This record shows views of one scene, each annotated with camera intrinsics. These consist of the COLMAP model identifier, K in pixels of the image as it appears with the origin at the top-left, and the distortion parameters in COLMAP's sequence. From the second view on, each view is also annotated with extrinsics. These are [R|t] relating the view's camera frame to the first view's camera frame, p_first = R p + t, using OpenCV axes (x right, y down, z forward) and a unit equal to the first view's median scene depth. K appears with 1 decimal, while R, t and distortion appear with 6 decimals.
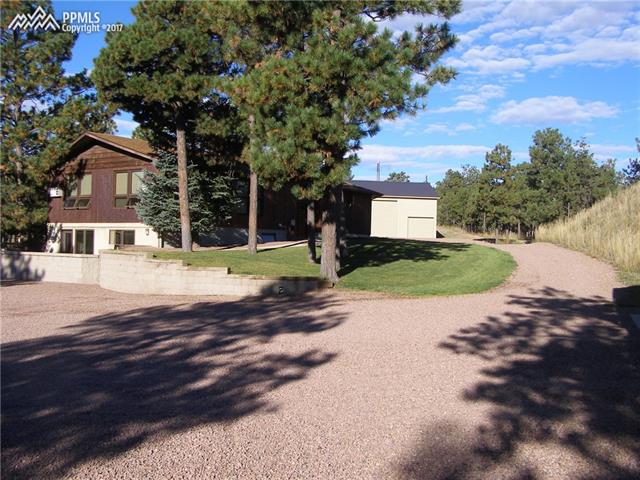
lens RADIAL K [[699.8, 0, 319.0], [0, 699.8, 238.4], [0, 0, 1]] dist [-0.107545, 0.000000]
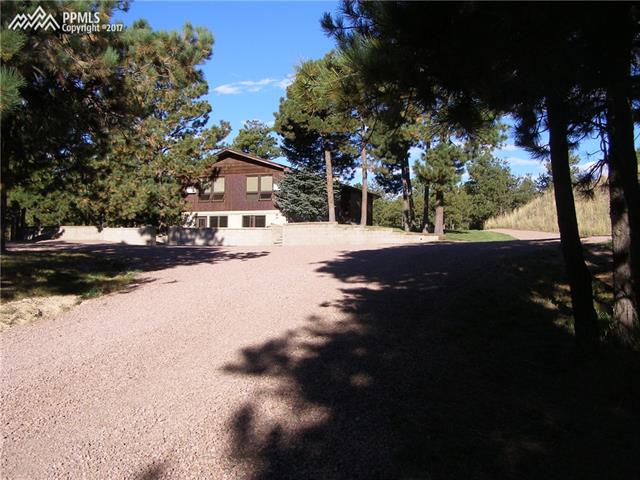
lens RADIAL K [[699.8, 0, 320.8], [0, 699.8, 241.1], [0, 0, 1]] dist [-0.107545, 0.000000]
pose [[0.977553, -0.006246, 0.210596, -0.435884], [0.009421, 0.999857, -0.014075, 0.061835], [-0.210478, 0.015743, 0.977472, -0.465292]]
